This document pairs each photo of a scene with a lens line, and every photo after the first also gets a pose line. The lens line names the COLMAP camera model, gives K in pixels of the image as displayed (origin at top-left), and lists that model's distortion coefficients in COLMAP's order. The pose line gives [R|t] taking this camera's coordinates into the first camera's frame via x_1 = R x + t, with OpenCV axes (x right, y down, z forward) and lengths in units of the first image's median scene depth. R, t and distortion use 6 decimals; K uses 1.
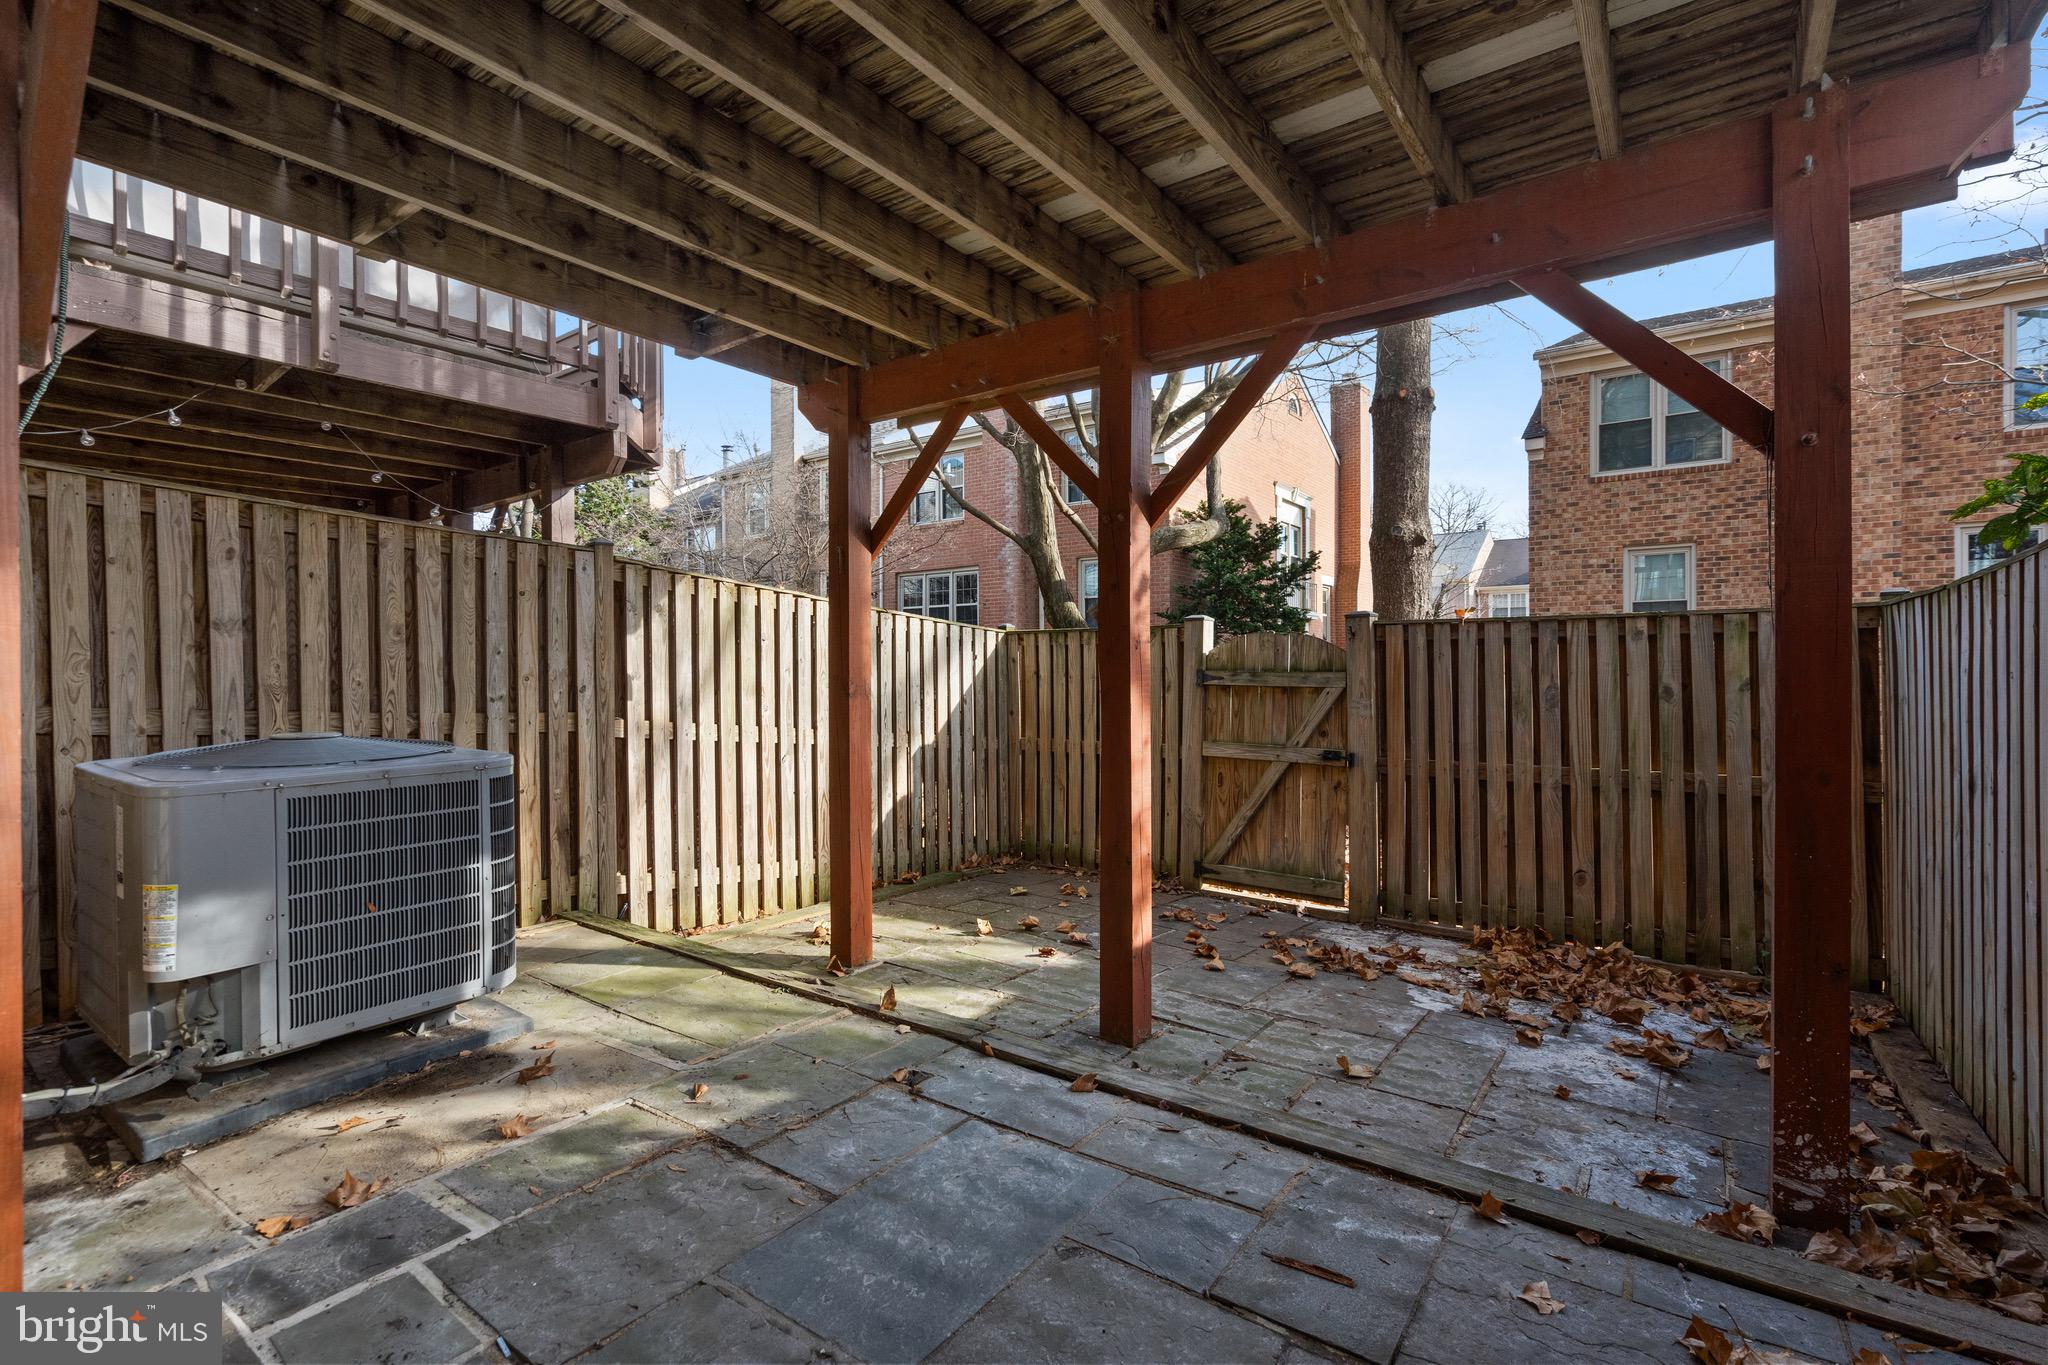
lens RADIAL K [[947.5, 0, 1014.8], [0, 947.5, 673.6], [0, 0, 1]] dist [-0.005326, 0.002173]
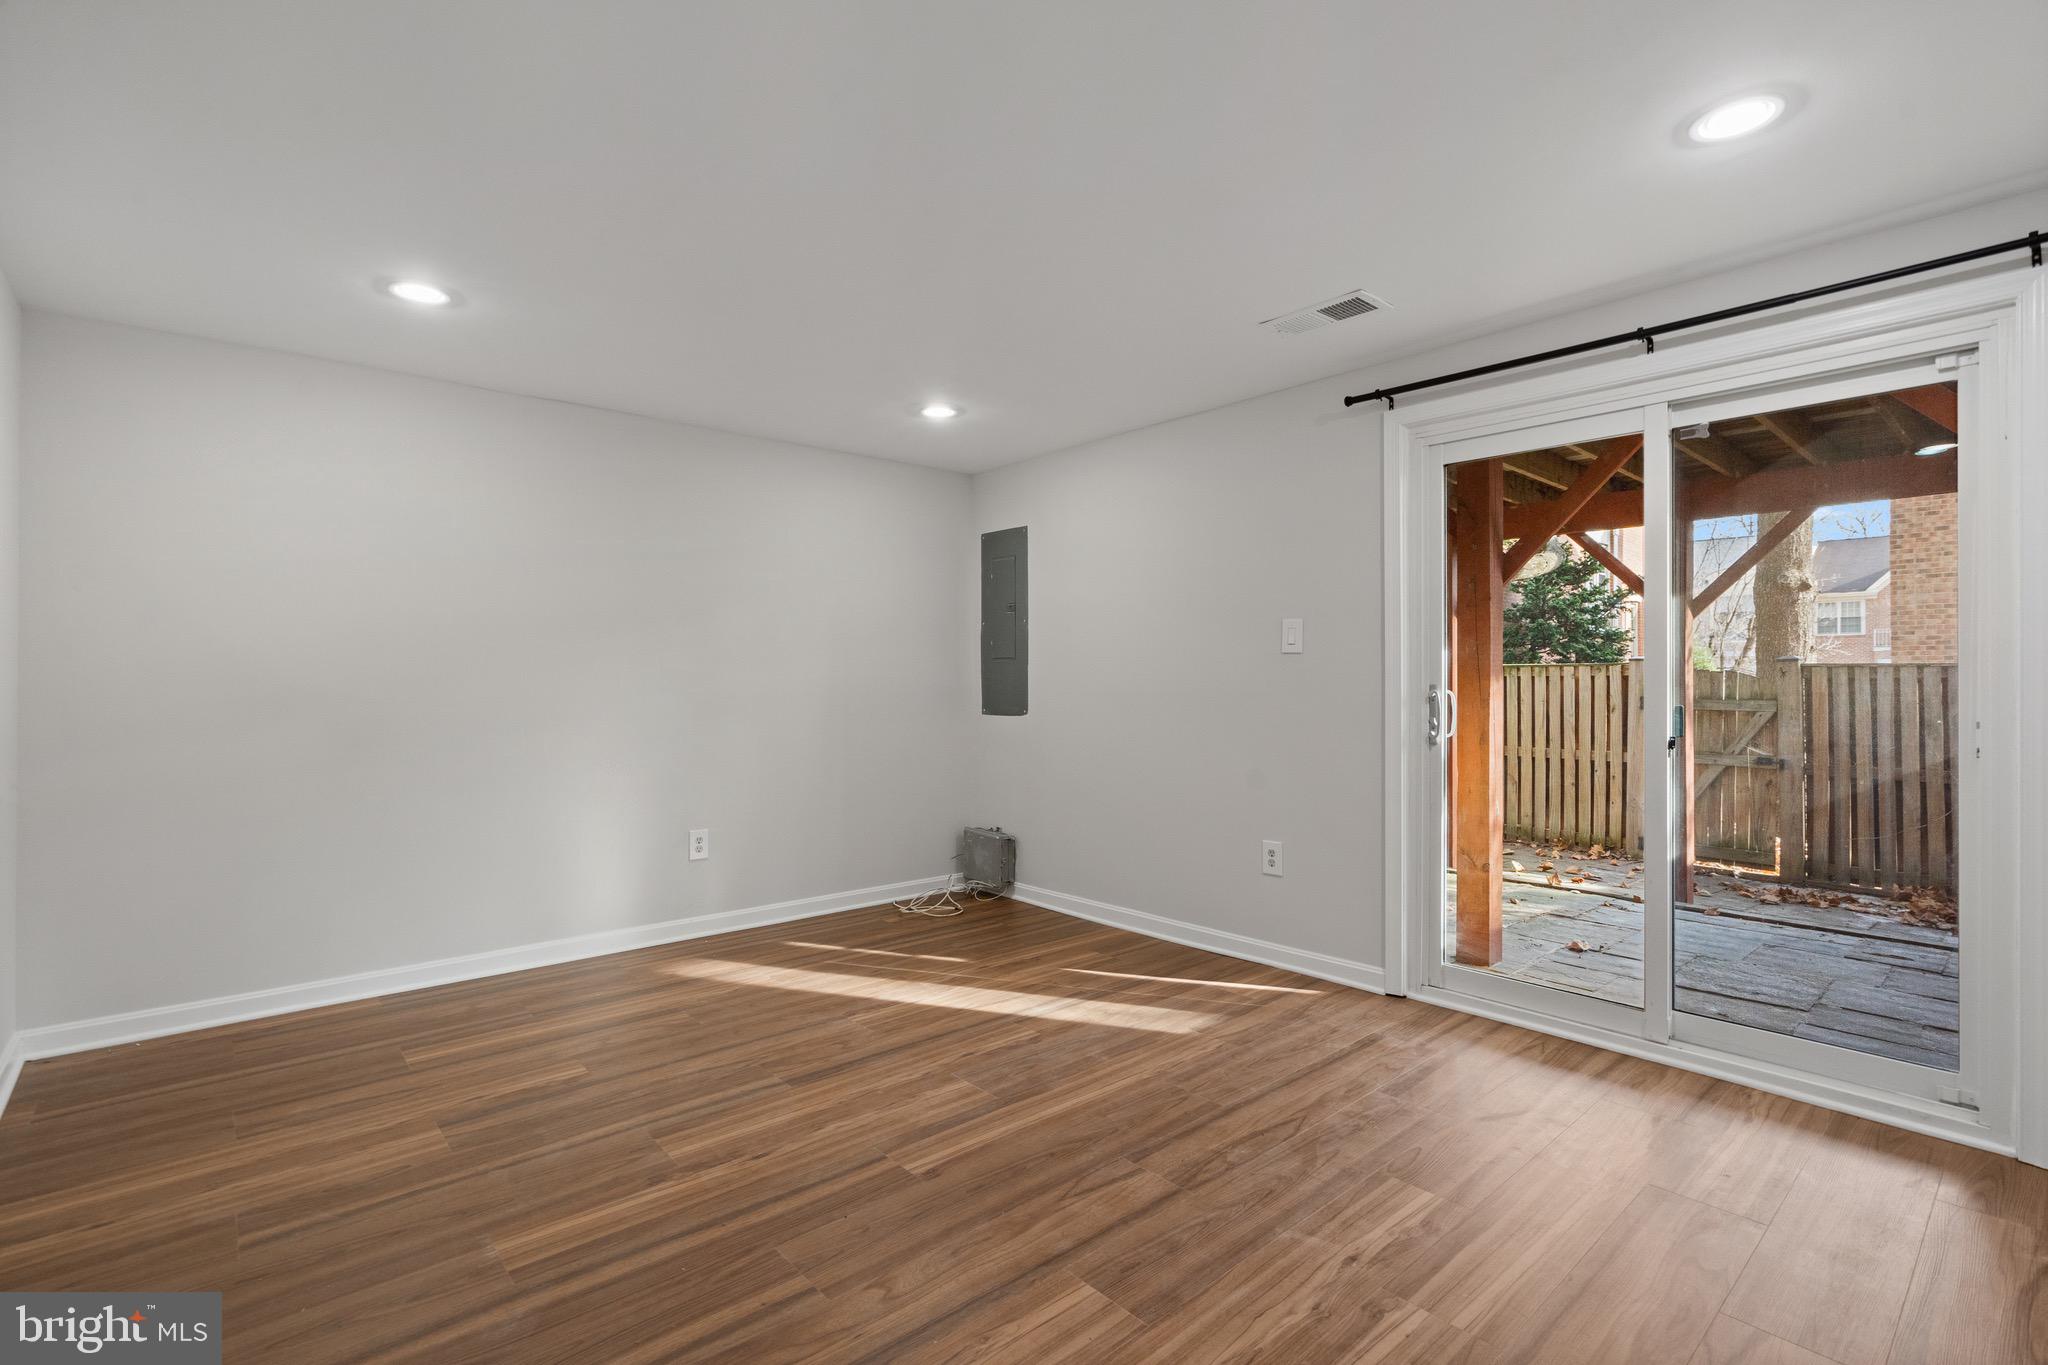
lens RADIAL K [[947.5, 0, 1023.2], [0, 947.5, 677.3], [0, 0, 1]] dist [-0.005326, 0.002173]
pose [[0.974978, 0.004987, -0.222247, -0.407385], [-0.006592, 0.999957, -0.006479, -0.019152], [0.222205, 0.007782, 0.974969, -0.574514]]
